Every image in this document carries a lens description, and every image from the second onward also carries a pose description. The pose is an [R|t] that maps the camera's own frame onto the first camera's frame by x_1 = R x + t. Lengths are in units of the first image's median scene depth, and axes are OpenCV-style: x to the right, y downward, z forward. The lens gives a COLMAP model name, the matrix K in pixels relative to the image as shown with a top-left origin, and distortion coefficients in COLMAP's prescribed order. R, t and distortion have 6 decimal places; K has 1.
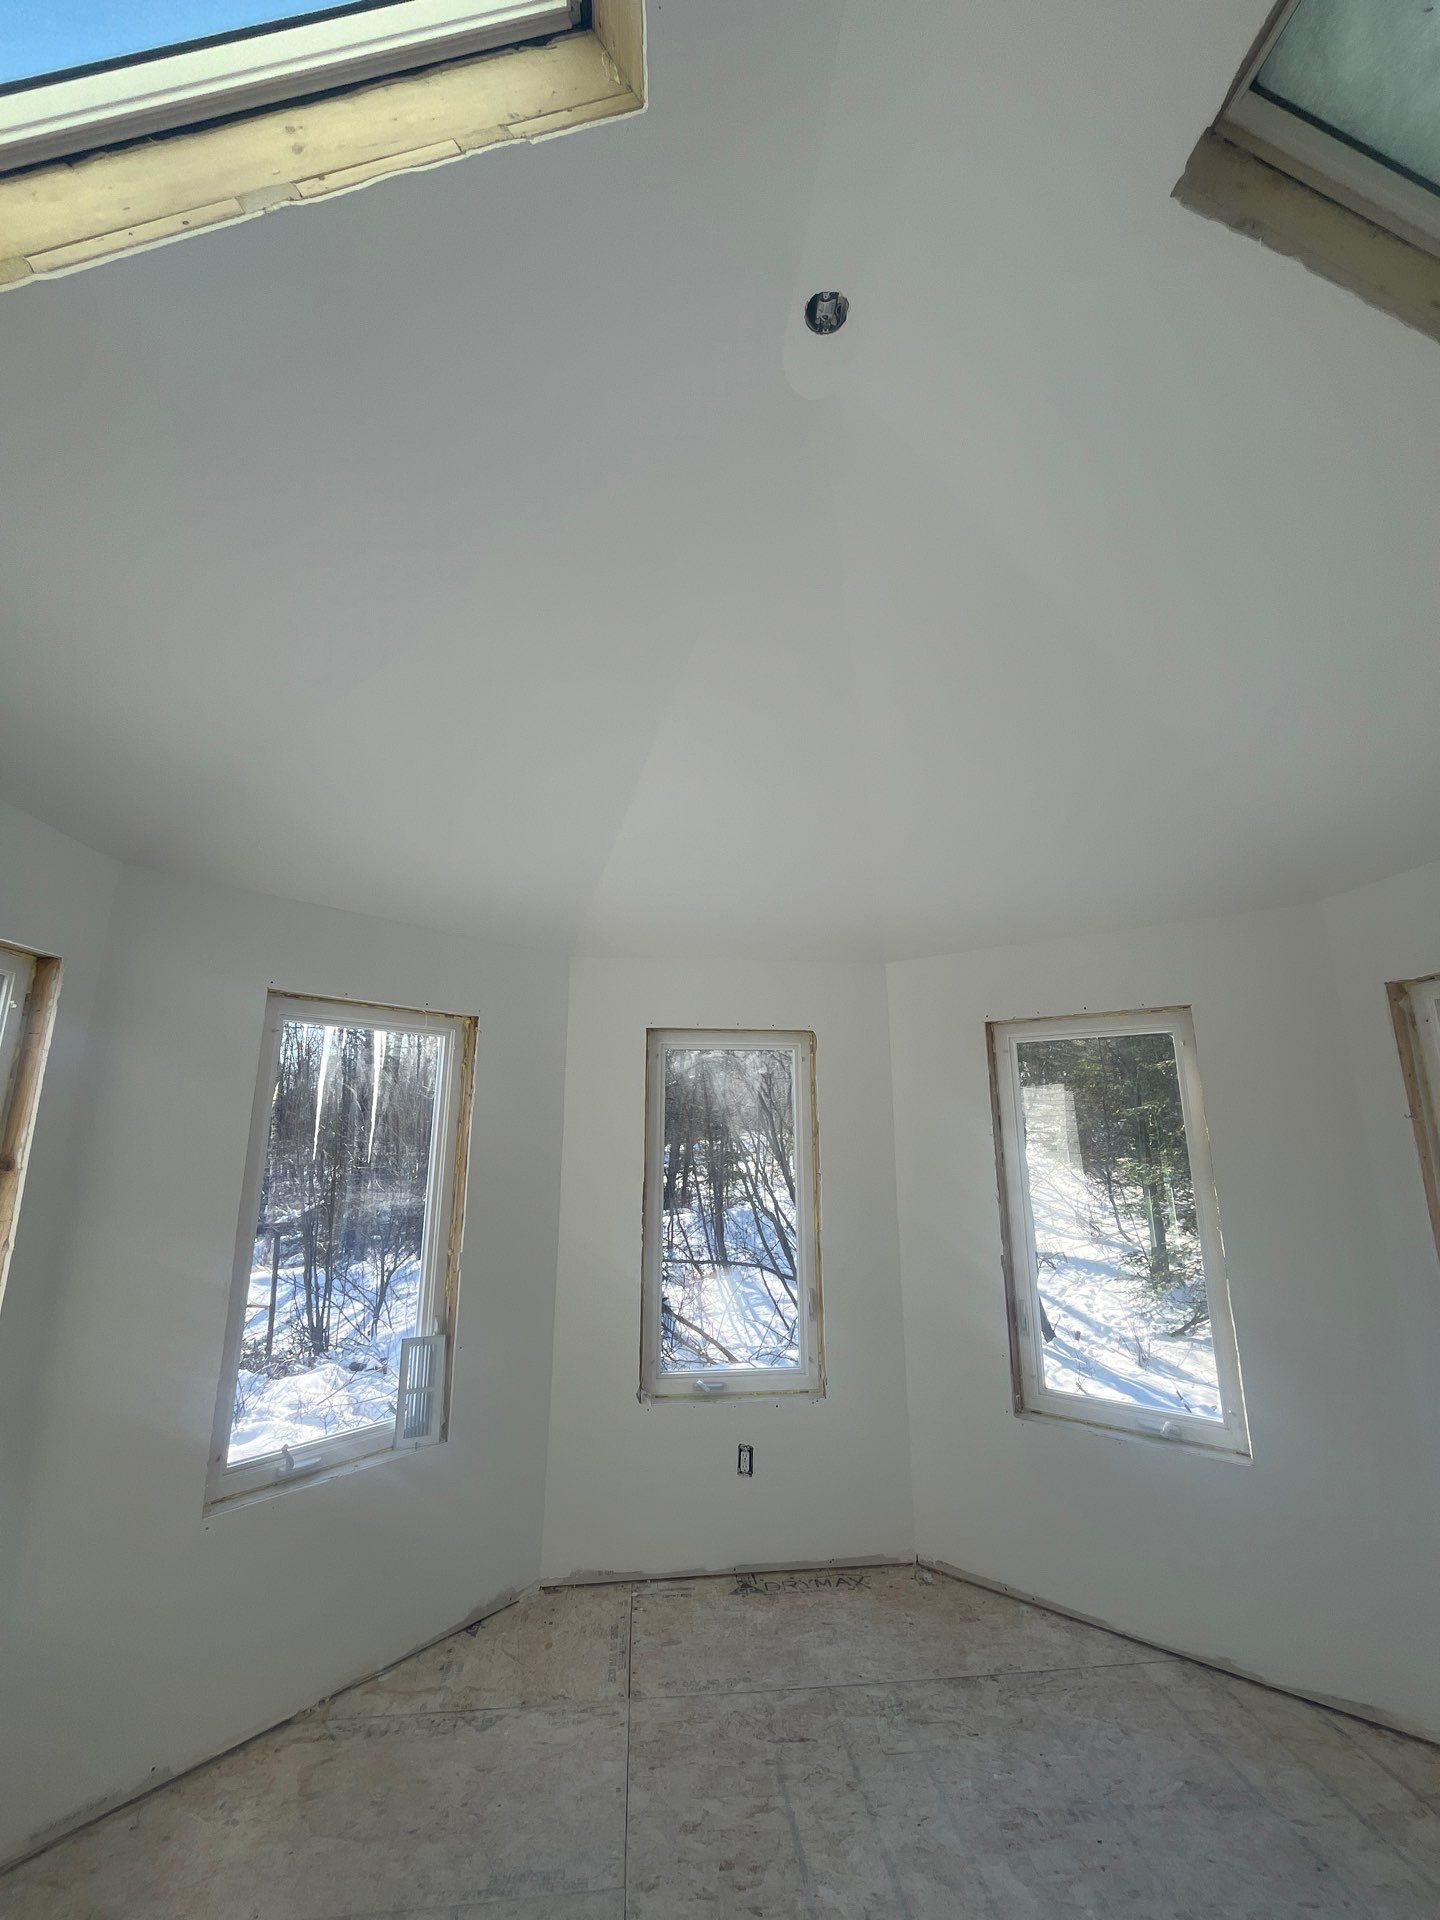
lens RADIAL K [[776.8, 0, 722.9], [0, 776.8, 965.9], [0, 0, 1]] dist [-0.001163, -0.000604]
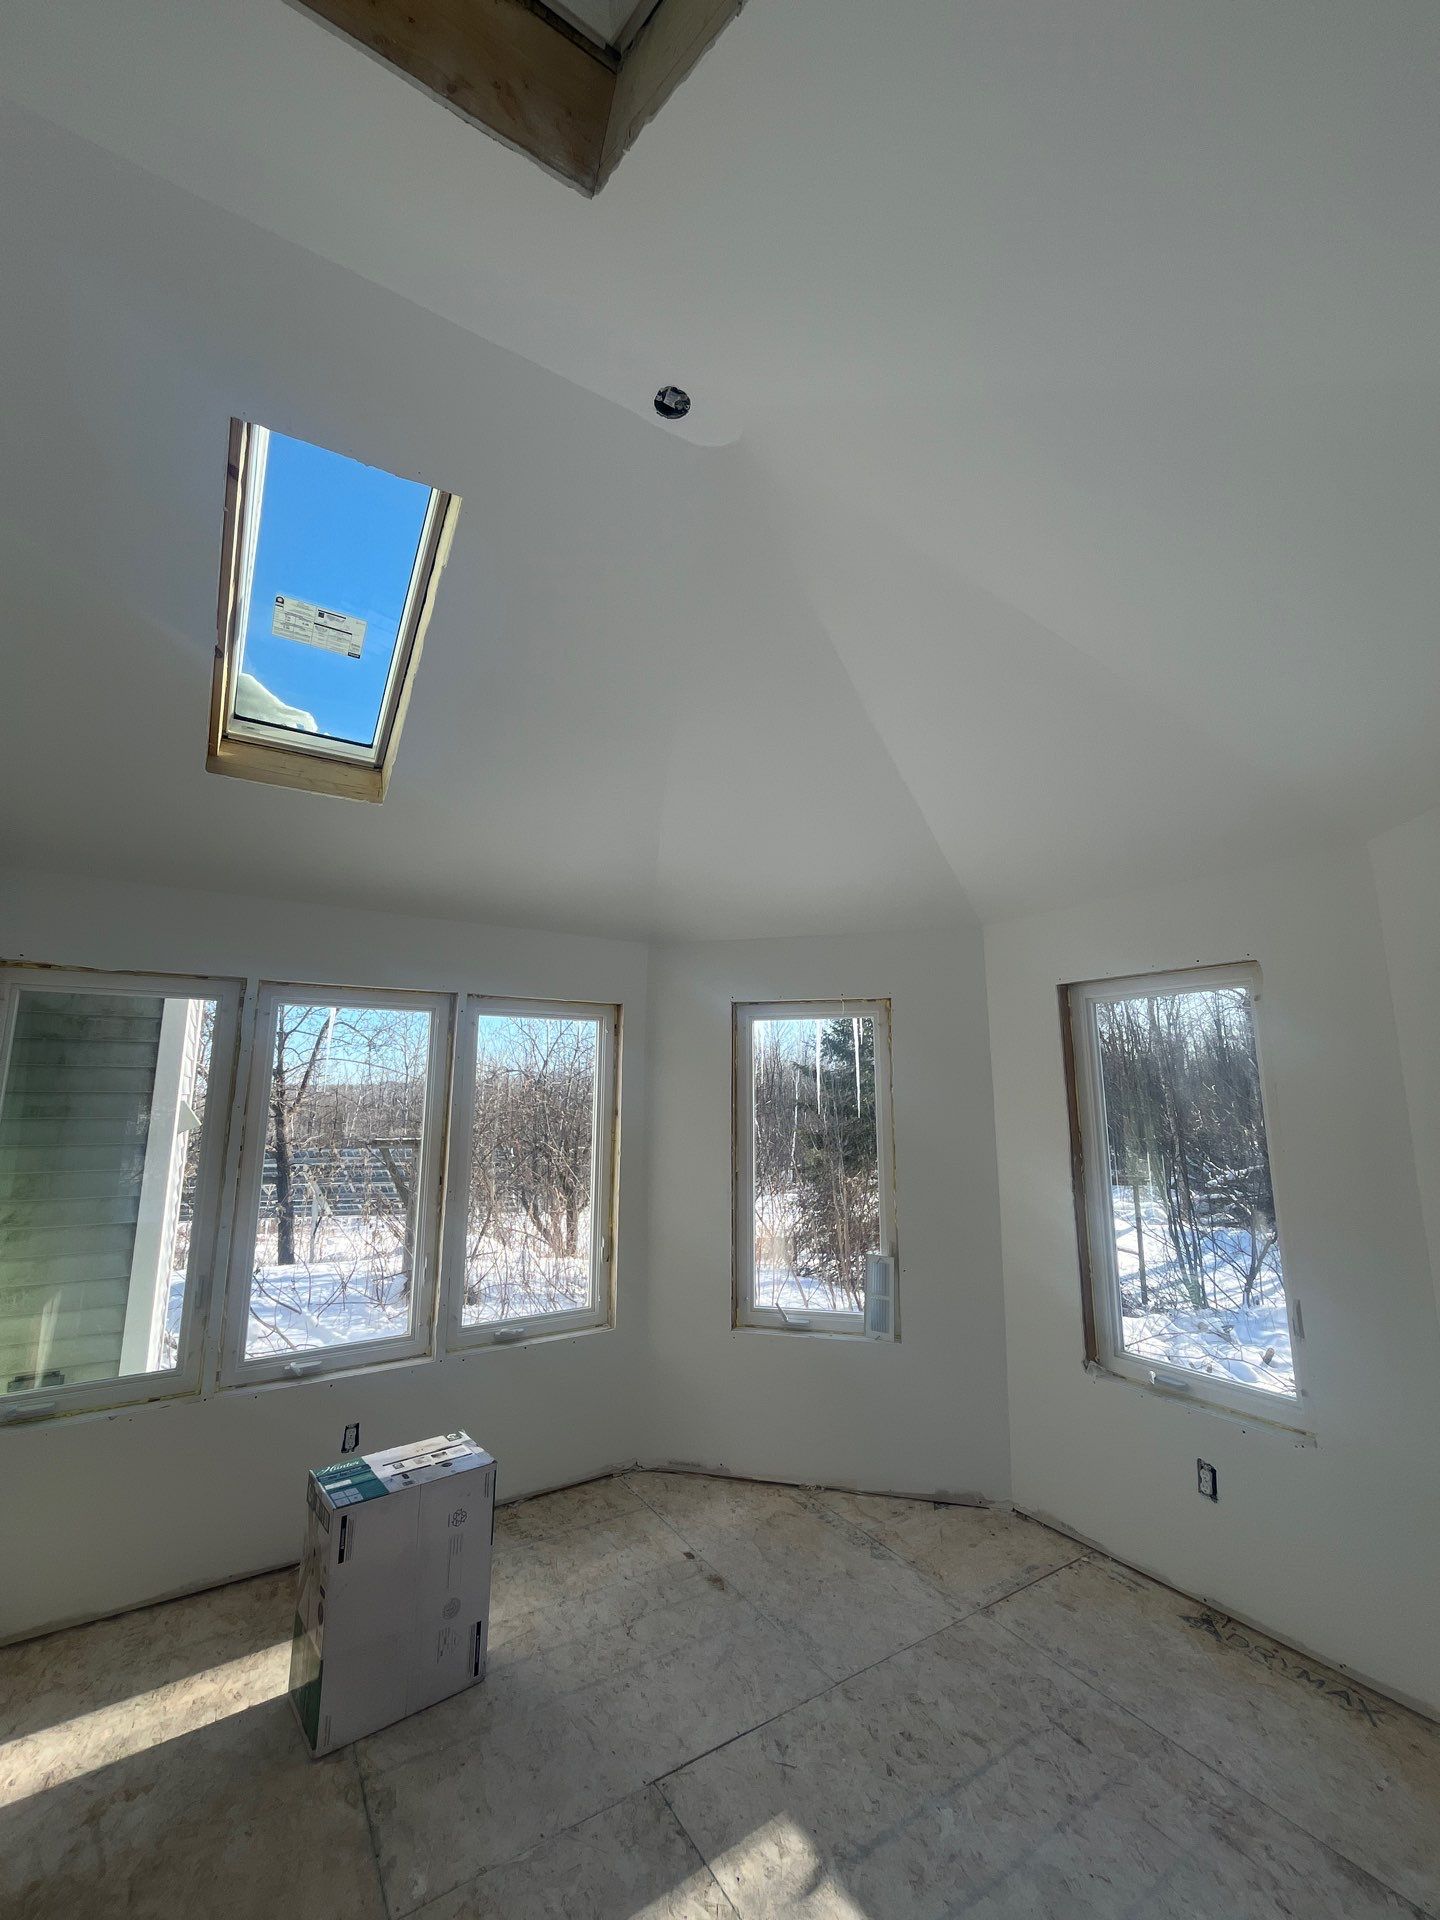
lens RADIAL K [[776.8, 0, 722.9], [0, 776.8, 965.9], [0, 0, 1]] dist [-0.001163, -0.000604]
pose [[0.452365, -0.148385, -0.879402, 0.807030], [0.192058, 0.979133, -0.066418, 0.062910], [0.870907, -0.138851, 0.471424, 0.298120]]
